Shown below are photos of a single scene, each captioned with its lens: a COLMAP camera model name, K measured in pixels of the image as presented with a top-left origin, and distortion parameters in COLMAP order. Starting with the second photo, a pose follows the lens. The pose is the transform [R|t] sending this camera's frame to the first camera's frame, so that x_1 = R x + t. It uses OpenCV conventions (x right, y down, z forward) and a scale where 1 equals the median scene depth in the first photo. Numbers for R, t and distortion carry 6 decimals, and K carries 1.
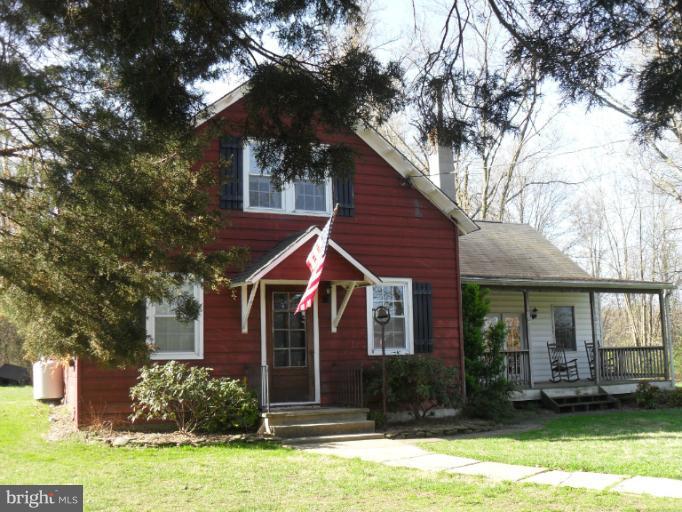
lens RADIAL K [[712.2, 0, 340.3], [0, 712.2, 261.3], [0, 0, 1]] dist [-0.122389, 0.000000]
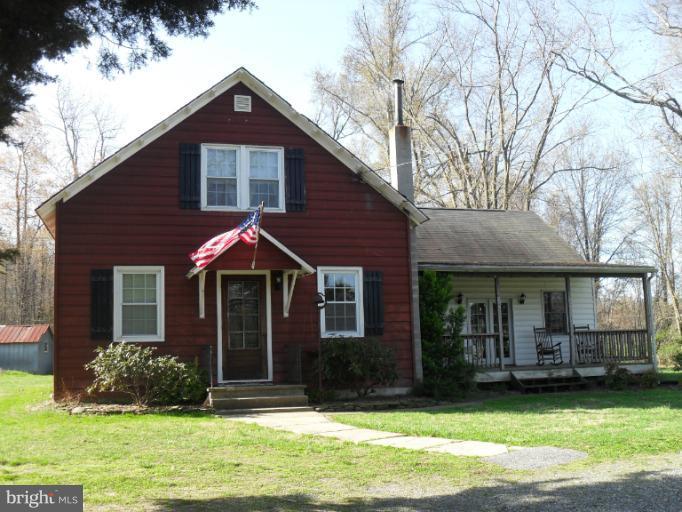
lens RADIAL K [[712.2, 0, 340.4], [0, 712.2, 255.0], [0, 0, 1]] dist [-0.122389, 0.000000]
pose [[0.991972, -0.022615, -0.124420, 0.211556], [0.022917, 0.999737, 0.000994, 0.004325], [0.124365, -0.003837, 0.992229, -0.082696]]
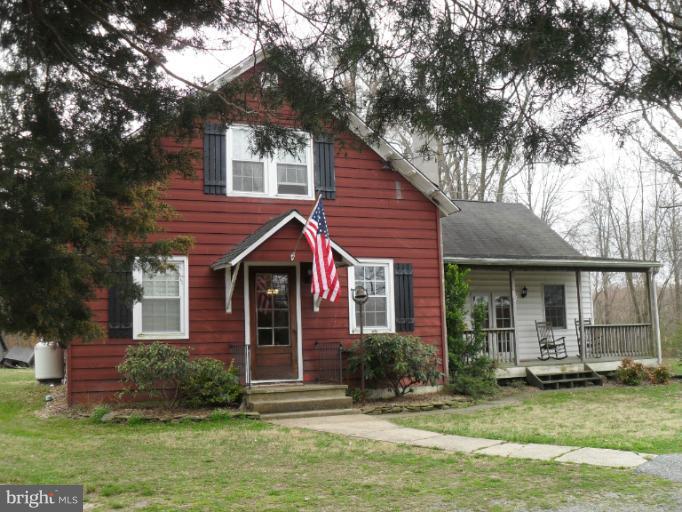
lens RADIAL K [[712.2, 0, 342.5], [0, 712.2, 254.6], [0, 0, 1]] dist [-0.122389, 0.000000]
pose [[0.999813, -0.008881, -0.017171, 0.047191], [0.009195, 0.999790, 0.018294, -0.001945], [0.017005, -0.018448, 0.999685, -0.030192]]
